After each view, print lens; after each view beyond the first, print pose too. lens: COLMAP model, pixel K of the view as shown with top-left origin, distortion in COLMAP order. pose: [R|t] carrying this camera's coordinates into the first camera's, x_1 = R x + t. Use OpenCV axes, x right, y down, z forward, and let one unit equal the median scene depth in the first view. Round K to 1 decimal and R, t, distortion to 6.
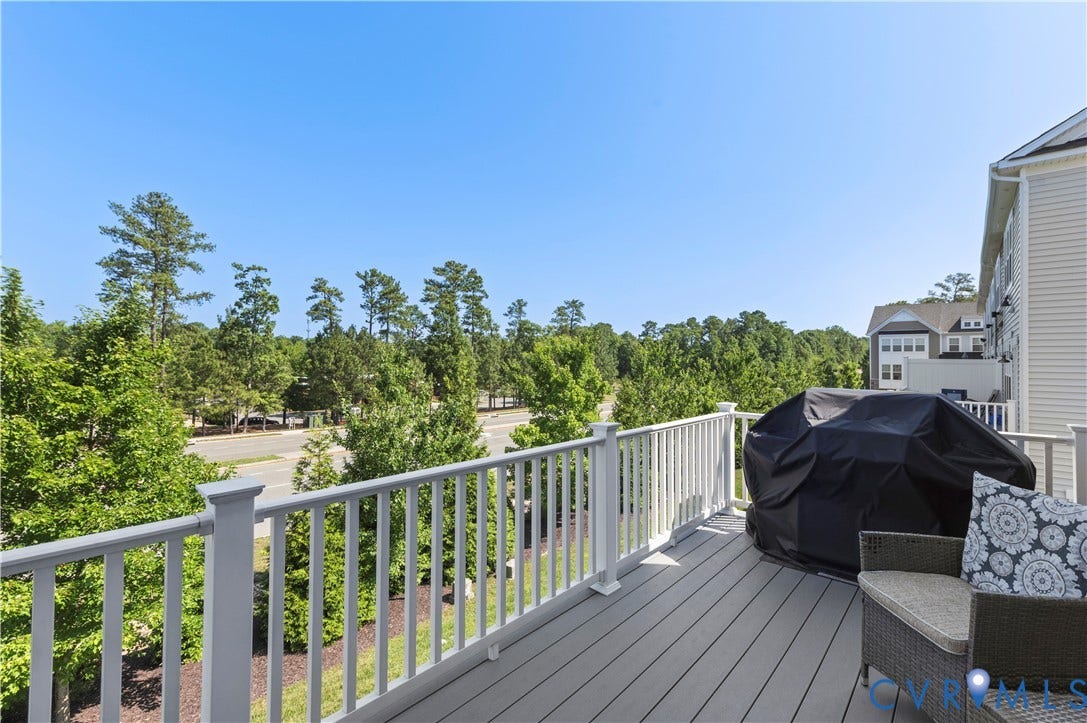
lens RADIAL K [[482.6, 0, 545.0], [0, 482.6, 354.5], [0, 0, 1]] dist [0.017416, -0.004630]
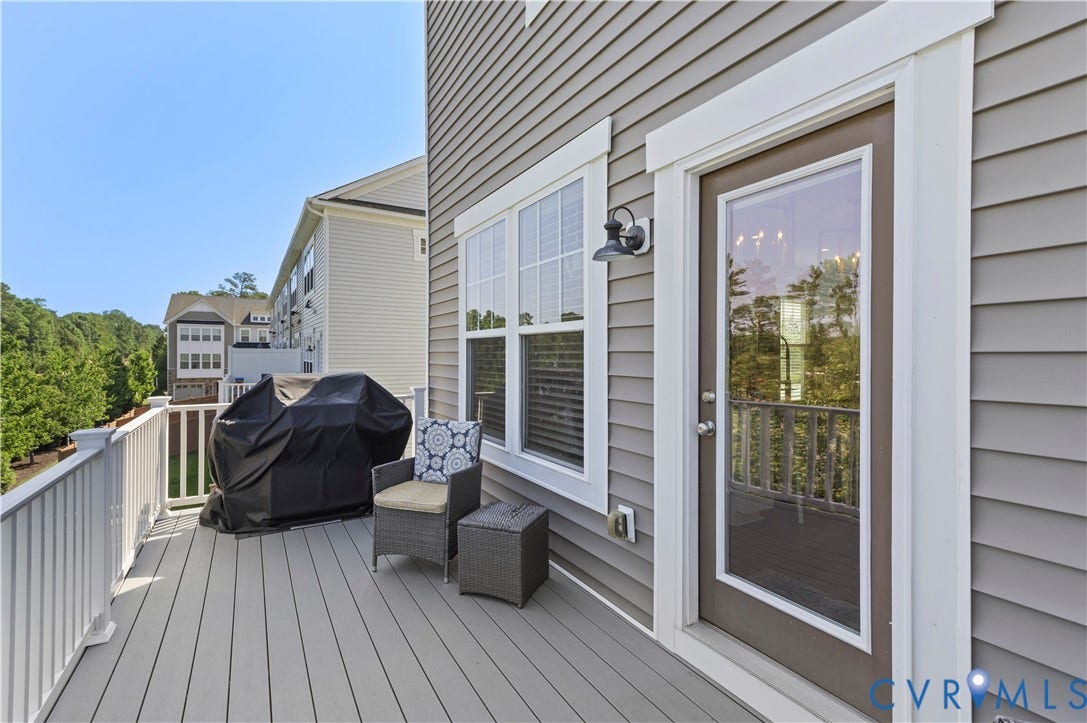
lens RADIAL K [[482.6, 0, 546.9], [0, 482.6, 354.1], [0, 0, 1]] dist [0.017416, -0.004630]
pose [[0.284590, -0.008991, 0.958607, -0.137922], [-0.011421, 0.999853, 0.012769, -0.000040], [-0.958581, -0.014582, 0.284446, 0.023024]]
